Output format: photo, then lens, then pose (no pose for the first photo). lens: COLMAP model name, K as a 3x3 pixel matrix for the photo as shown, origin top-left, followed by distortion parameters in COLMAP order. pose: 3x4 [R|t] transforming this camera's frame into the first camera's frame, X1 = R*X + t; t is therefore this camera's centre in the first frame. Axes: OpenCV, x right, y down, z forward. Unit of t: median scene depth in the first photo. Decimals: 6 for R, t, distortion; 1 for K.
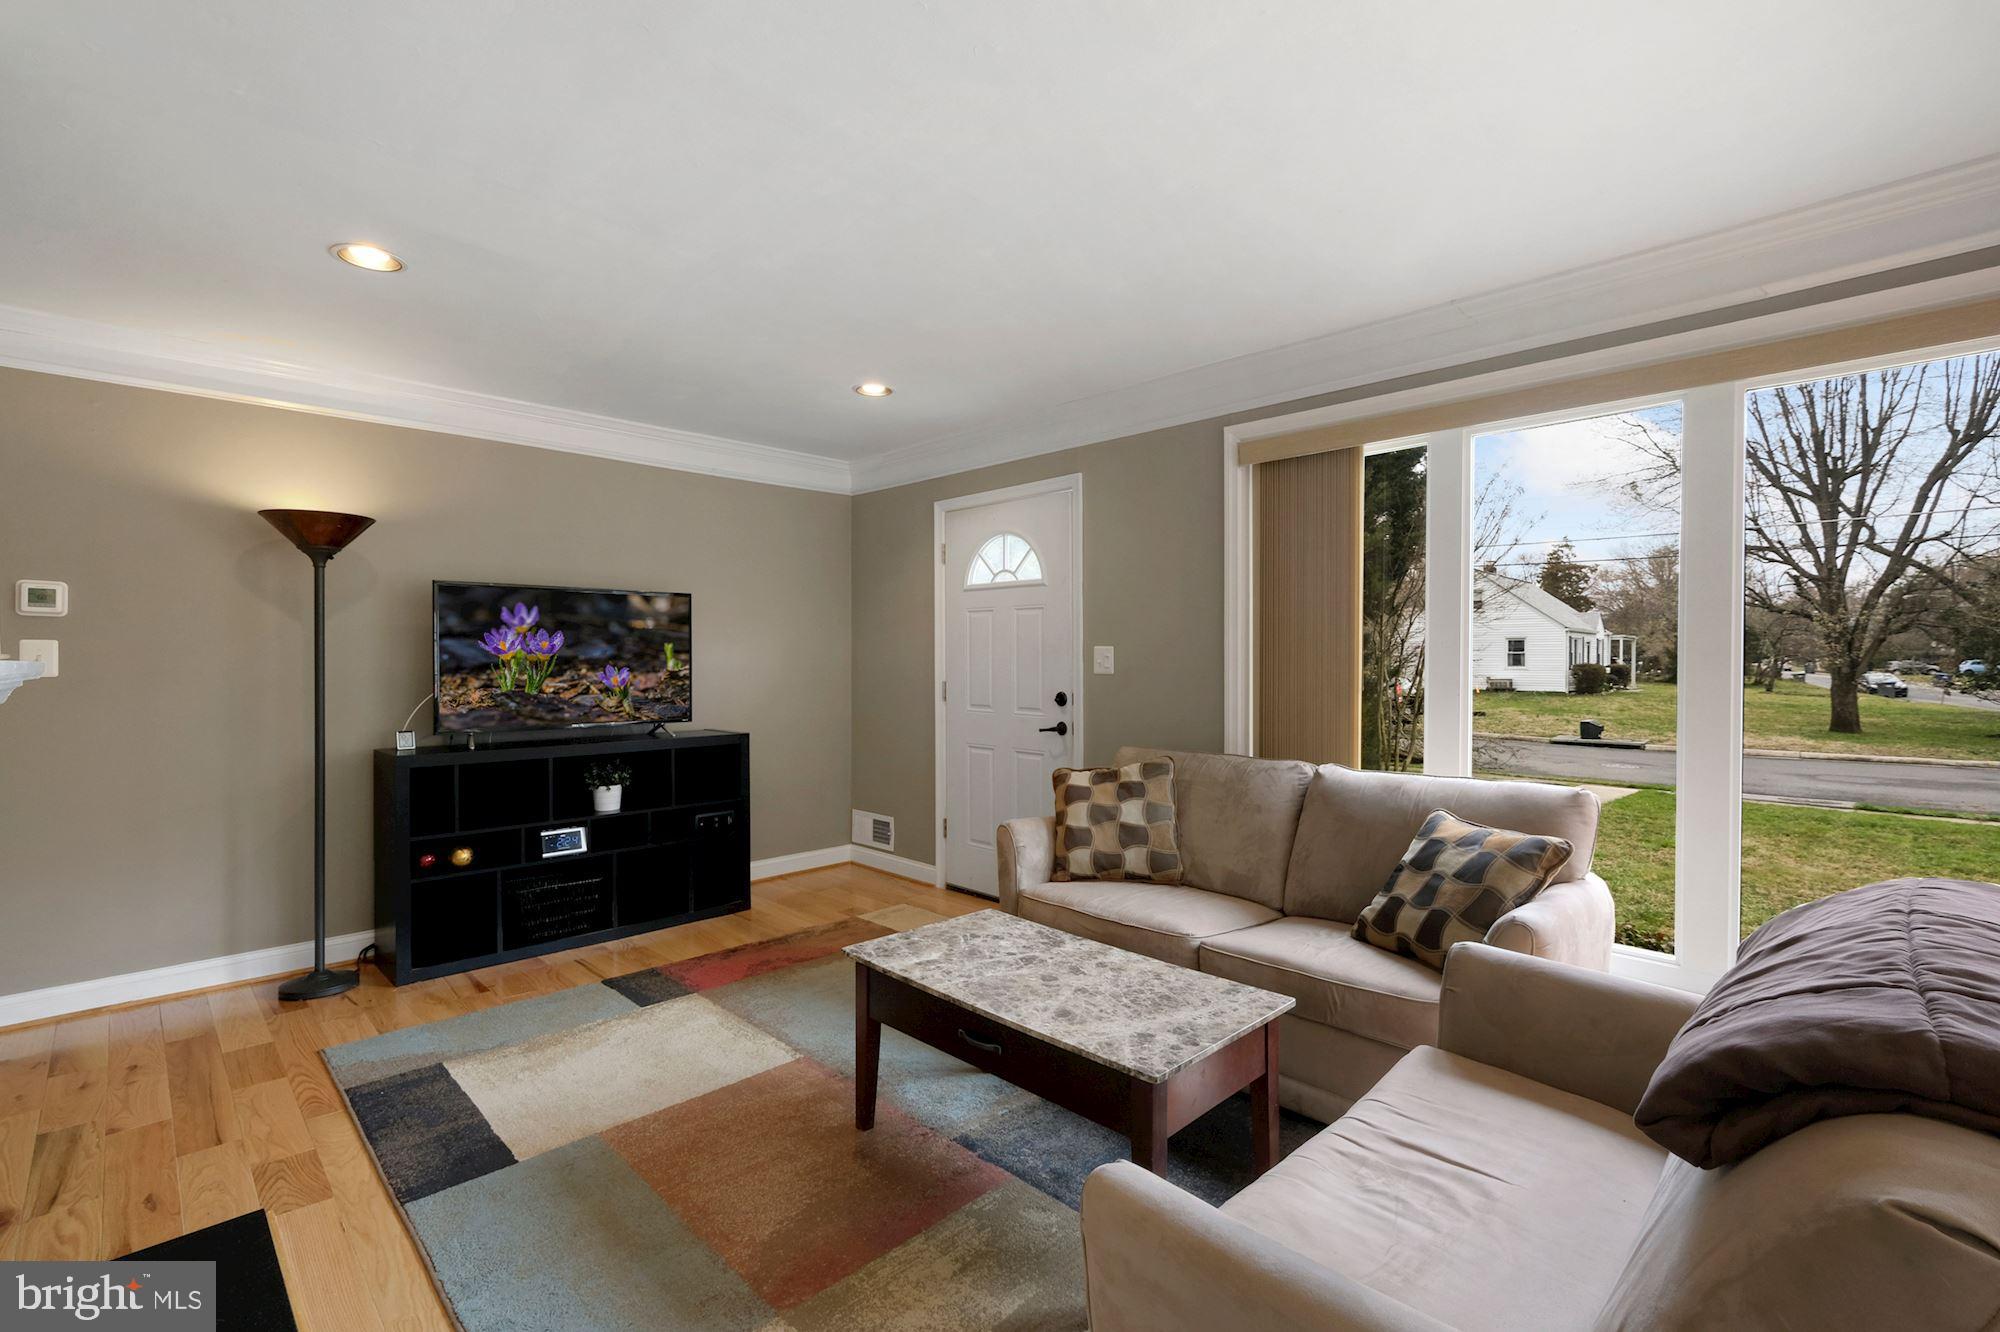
lens RADIAL K [[901.2, 0, 1007.0], [0, 901.2, 662.8], [0, 0, 1]] dist [0.006246, -0.000378]
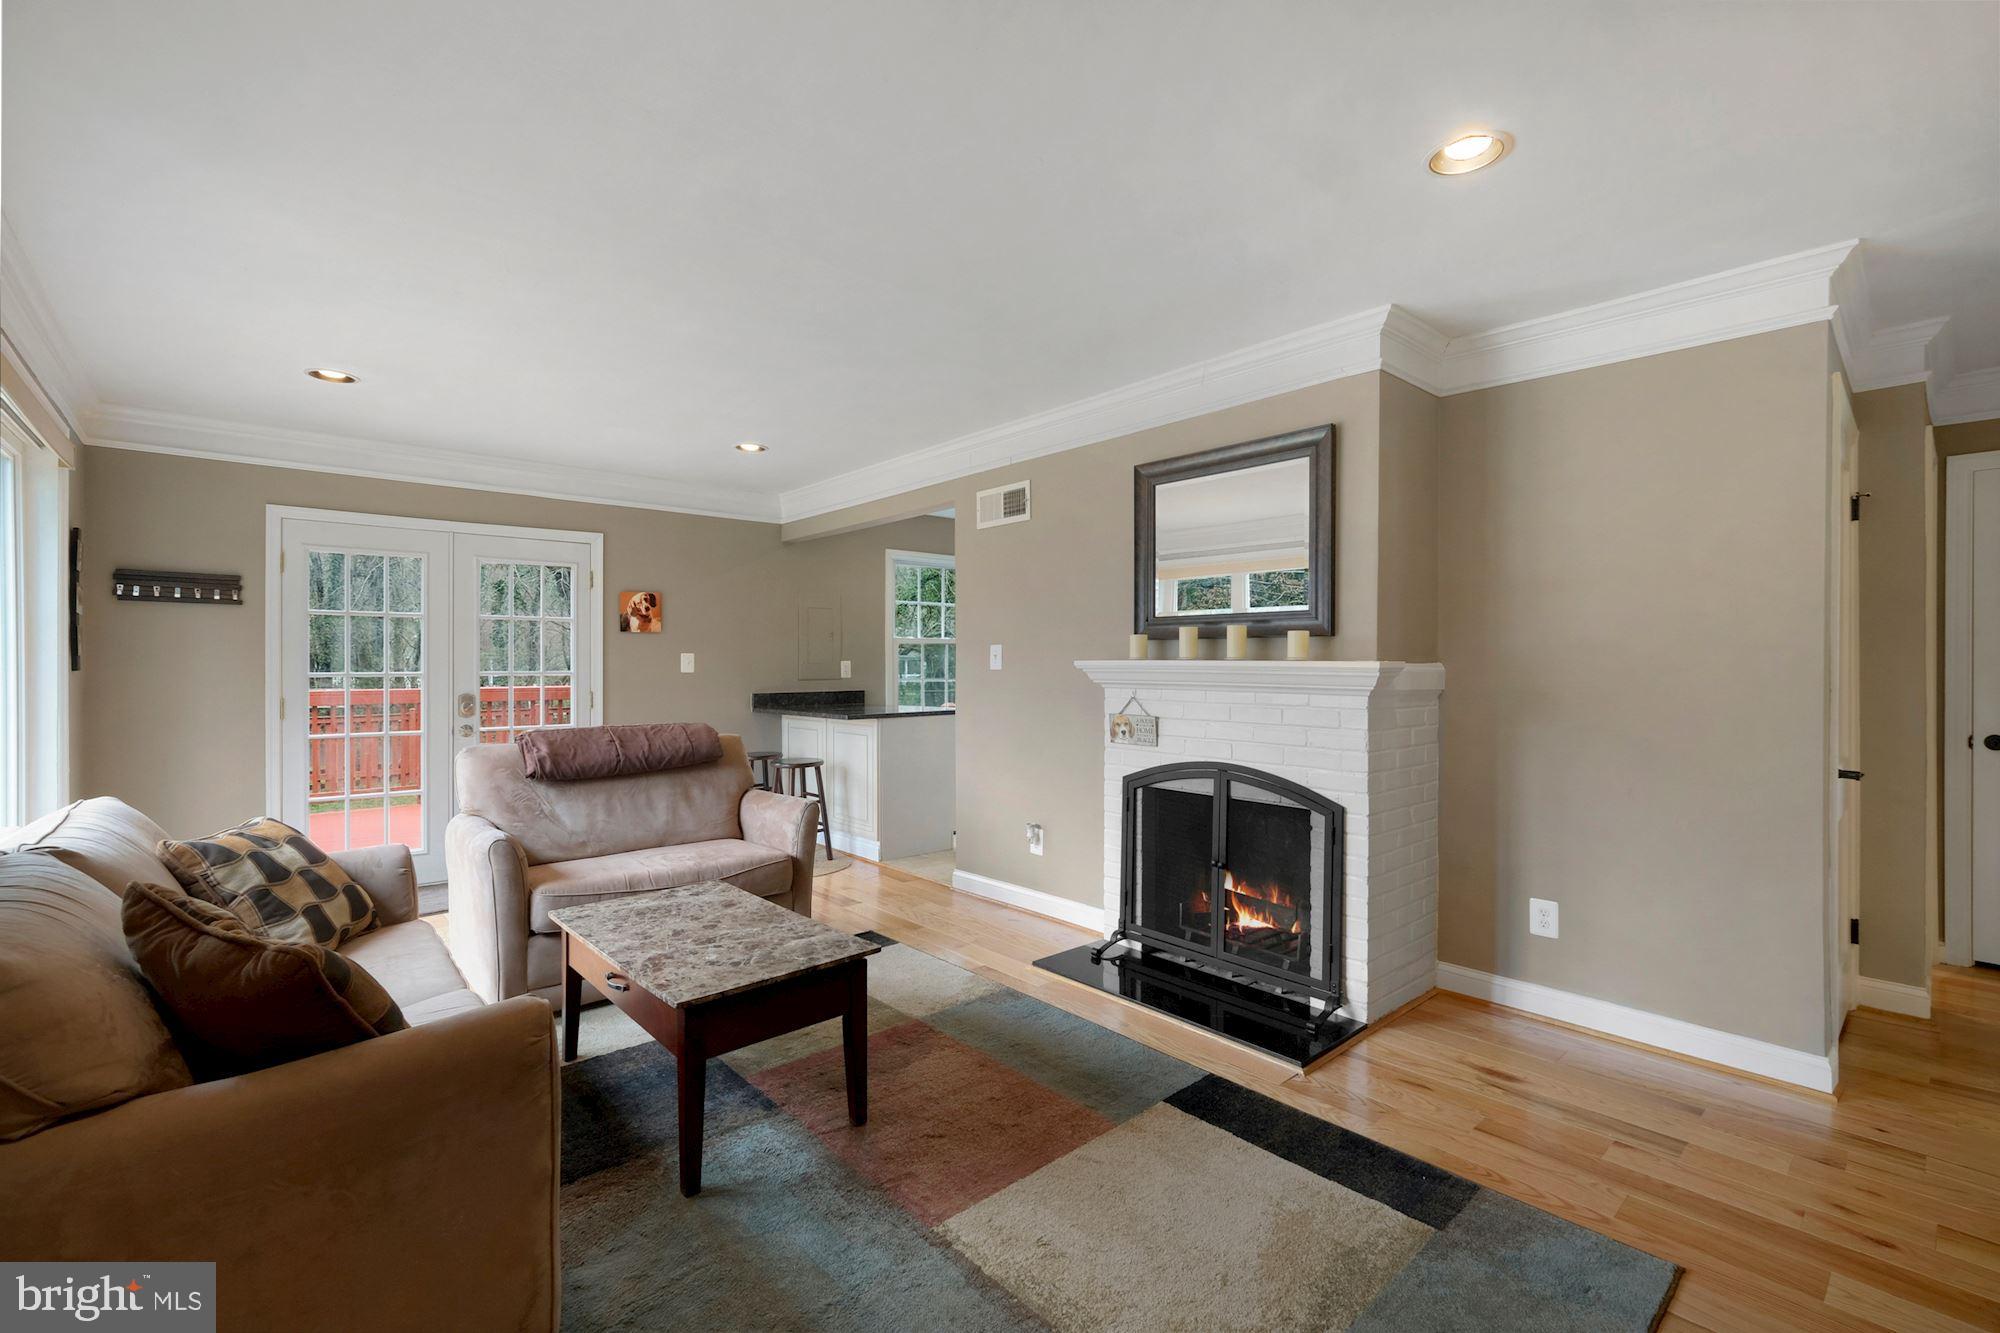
lens RADIAL K [[901.2, 0, 996.6], [0, 901.2, 665.4], [0, 0, 1]] dist [0.006246, -0.000378]
pose [[-0.998171, -0.000522, 0.060457, -0.381166], [-0.000095, 0.999975, 0.007056, -0.004917], [-0.060459, 0.007037, -0.998146, 2.038517]]
